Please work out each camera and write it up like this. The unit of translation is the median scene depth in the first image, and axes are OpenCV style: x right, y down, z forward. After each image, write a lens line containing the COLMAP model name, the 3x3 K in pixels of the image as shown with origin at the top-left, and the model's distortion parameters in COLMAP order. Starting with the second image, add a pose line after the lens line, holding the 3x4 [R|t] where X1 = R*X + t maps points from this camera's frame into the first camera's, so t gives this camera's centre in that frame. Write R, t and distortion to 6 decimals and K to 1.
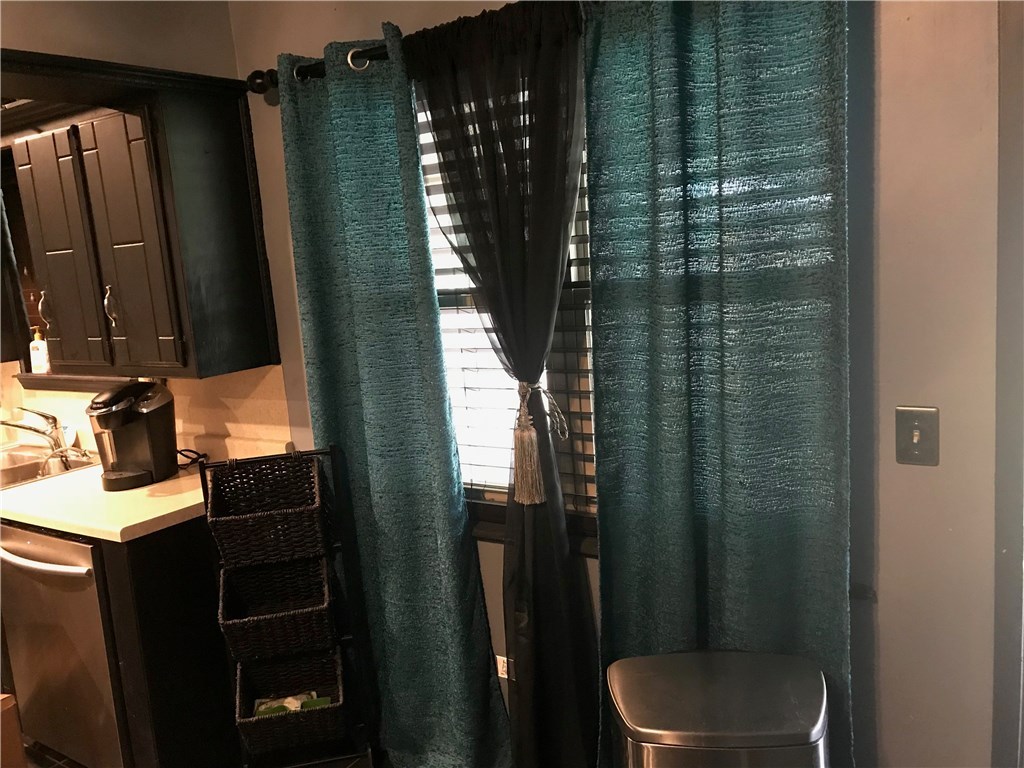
lens RADIAL K [[837.0, 0, 512.0], [0, 837.0, 384.0], [0, 0, 1]] dist [0.017391, 0.003318]
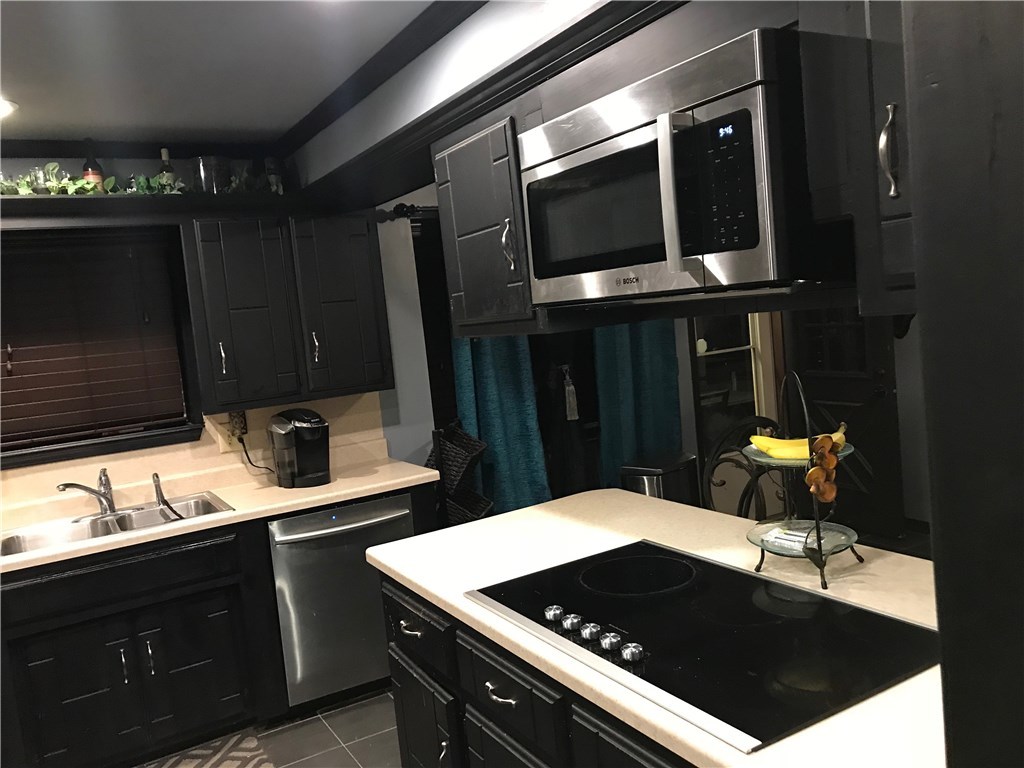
lens RADIAL K [[844.1, 0, 510.8], [0, 844.1, 375.1], [0, 0, 1]] dist [0.020382, 0.004753]
pose [[0.437646, -0.032172, 0.898572, -1.474344], [0.207874, 0.975906, -0.066303, 0.103541], [-0.874788, 0.215807, 0.433789, 0.113859]]
